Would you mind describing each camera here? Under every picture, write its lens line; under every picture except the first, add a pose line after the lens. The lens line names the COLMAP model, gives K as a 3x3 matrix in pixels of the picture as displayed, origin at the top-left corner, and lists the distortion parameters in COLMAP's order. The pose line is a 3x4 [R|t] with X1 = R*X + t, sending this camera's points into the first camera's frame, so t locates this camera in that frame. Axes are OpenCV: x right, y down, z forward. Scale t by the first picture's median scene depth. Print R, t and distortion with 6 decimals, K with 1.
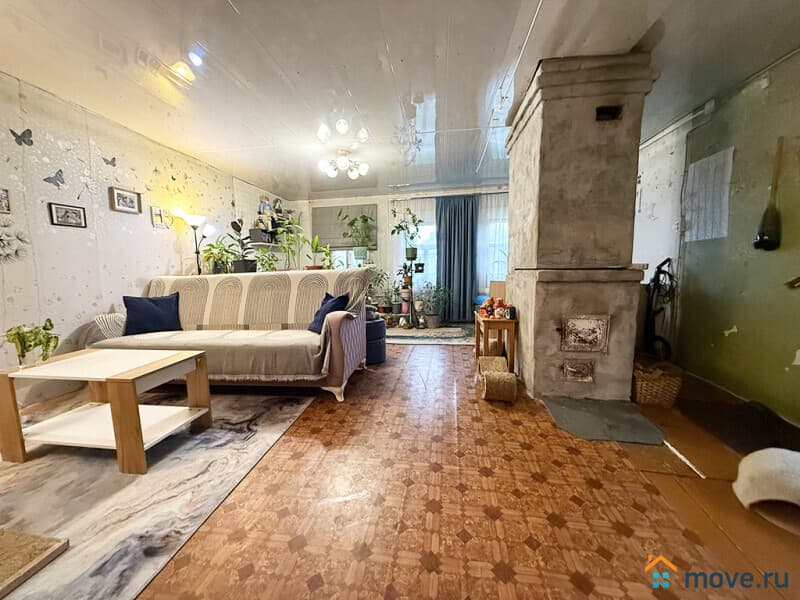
lens RADIAL K [[317.2, 0, 396.0], [0, 317.2, 299.6], [0, 0, 1]] dist [0.002253, -0.000812]
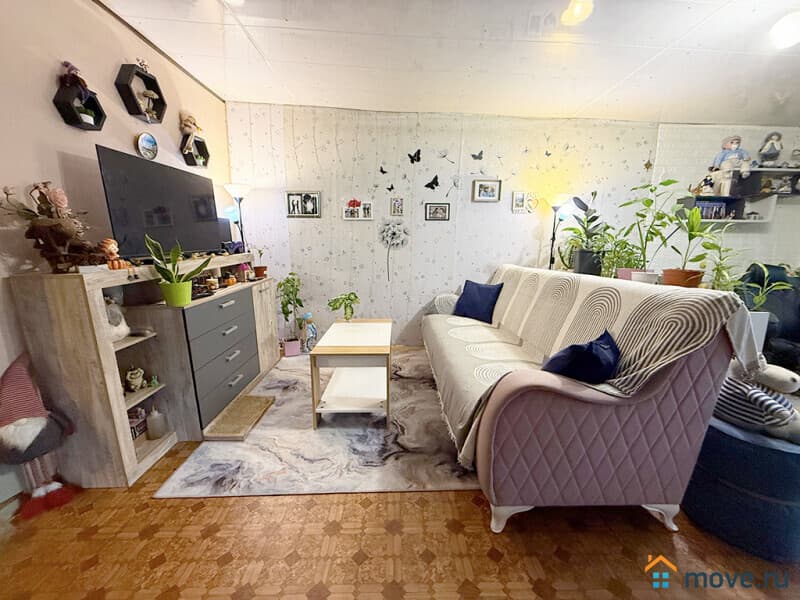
lens RADIAL K [[317.2, 0, 396.3], [0, 317.2, 300.3], [0, 0, 1]] dist [0.002253, -0.000812]
pose [[0.165020, 0.197389, -0.966336, 0.213535], [-0.120300, 0.976482, 0.178918, -0.121308], [0.978926, 0.086726, 0.184885, 0.610934]]
